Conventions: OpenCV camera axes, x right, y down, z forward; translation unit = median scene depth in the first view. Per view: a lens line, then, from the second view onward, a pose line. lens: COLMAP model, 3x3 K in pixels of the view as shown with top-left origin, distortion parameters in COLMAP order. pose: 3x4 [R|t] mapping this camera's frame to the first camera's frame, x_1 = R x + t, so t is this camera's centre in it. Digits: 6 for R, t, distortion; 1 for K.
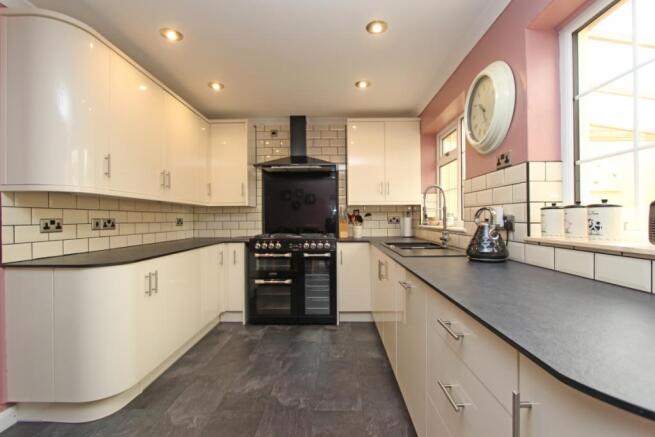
lens RADIAL K [[298.6, 0, 328.3], [0, 298.6, 219.9], [0, 0, 1]] dist [-0.011890, -0.000024]
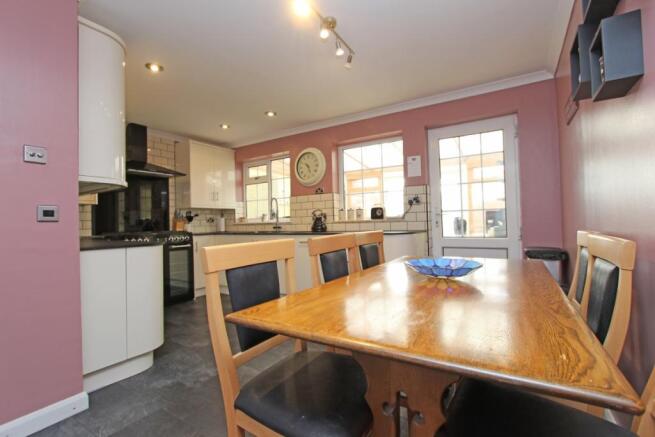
lens RADIAL K [[298.6, 0, 327.9], [0, 298.6, 217.5], [0, 0, 1]] dist [-0.011890, -0.000024]
pose [[0.527015, 0.009467, 0.849803, -0.774960], [0.023595, 0.999390, -0.025766, 0.044899], [-0.849528, 0.033630, 0.526470, -0.181541]]
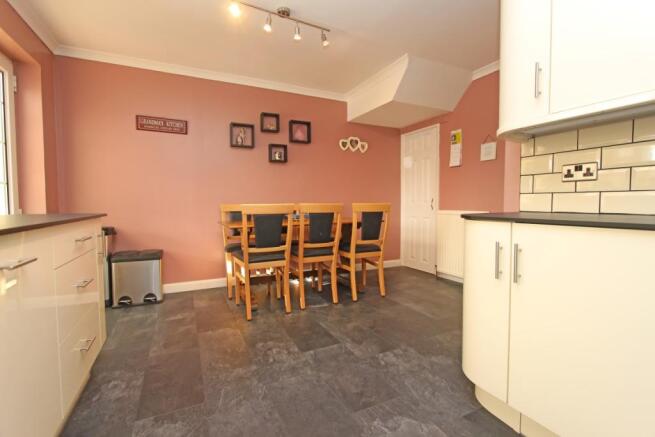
lens RADIAL K [[298.6, 0, 327.9], [0, 298.6, 218.0], [0, 0, 1]] dist [-0.011890, -0.000024]
pose [[-0.898799, 0.025499, -0.437619, -0.003336], [0.005176, 0.998855, 0.047570, 0.058106], [0.438331, 0.040491, -0.897901, 0.834154]]
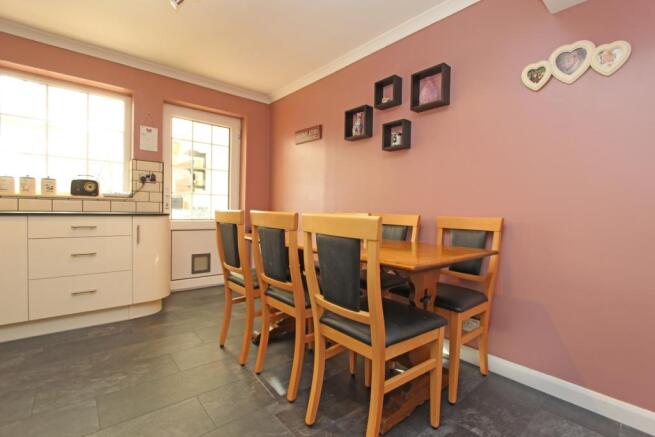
lens RADIAL K [[298.6, 0, 328.1], [0, 298.6, 216.1], [0, 0, 1]] dist [-0.011890, -0.000024]
pose [[-0.657049, -0.032000, 0.753169, -0.780590], [-0.022152, 0.999487, 0.023140, 0.048950], [-0.753523, -0.001480, -0.657420, 0.329025]]
